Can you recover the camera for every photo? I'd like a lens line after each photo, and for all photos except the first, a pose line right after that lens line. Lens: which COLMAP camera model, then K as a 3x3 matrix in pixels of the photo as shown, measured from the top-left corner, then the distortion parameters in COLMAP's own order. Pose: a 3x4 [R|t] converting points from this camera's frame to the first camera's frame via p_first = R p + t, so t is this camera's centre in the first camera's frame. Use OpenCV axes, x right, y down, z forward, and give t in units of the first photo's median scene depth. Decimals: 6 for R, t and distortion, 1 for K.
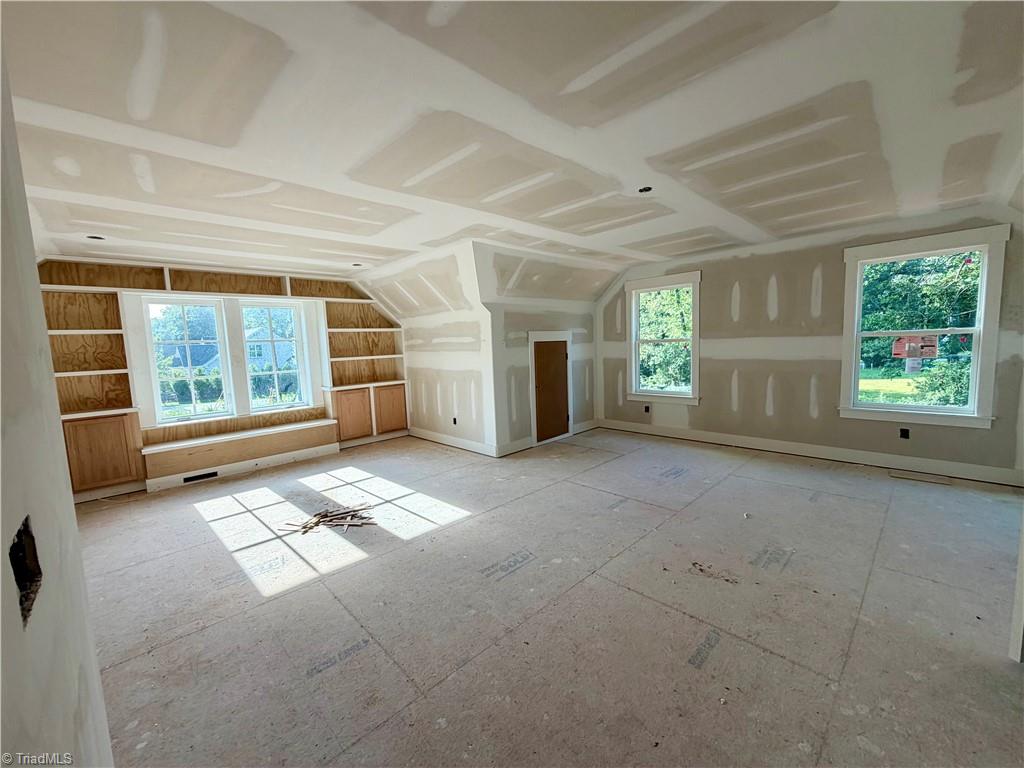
lens RADIAL K [[410.6, 0, 509.5], [0, 410.6, 384.3], [0, 0, 1]] dist [0.001590, 0.000182]
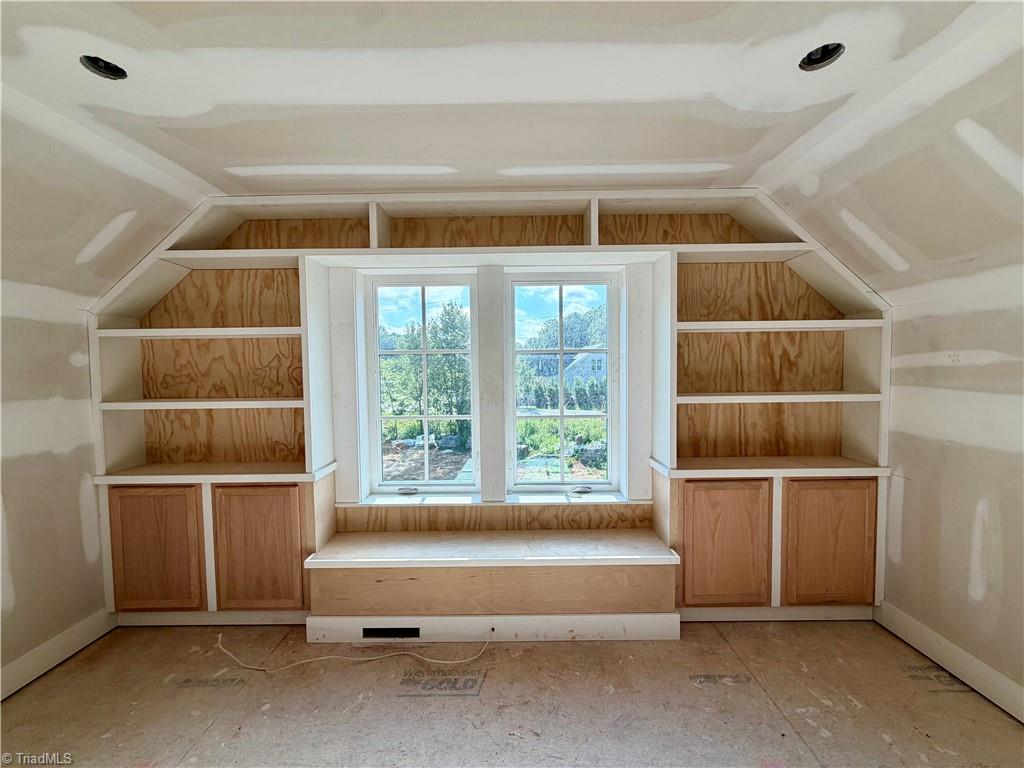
lens RADIAL K [[410.6, 0, 509.5], [0, 410.6, 384.3], [0, 0, 1]] dist [0.001590, 0.000182]
pose [[0.717347, 0.060213, -0.694110, -0.270173], [-0.086082, 0.996285, -0.002538, -0.058413], [0.691378, 0.061571, 0.719865, 0.586025]]
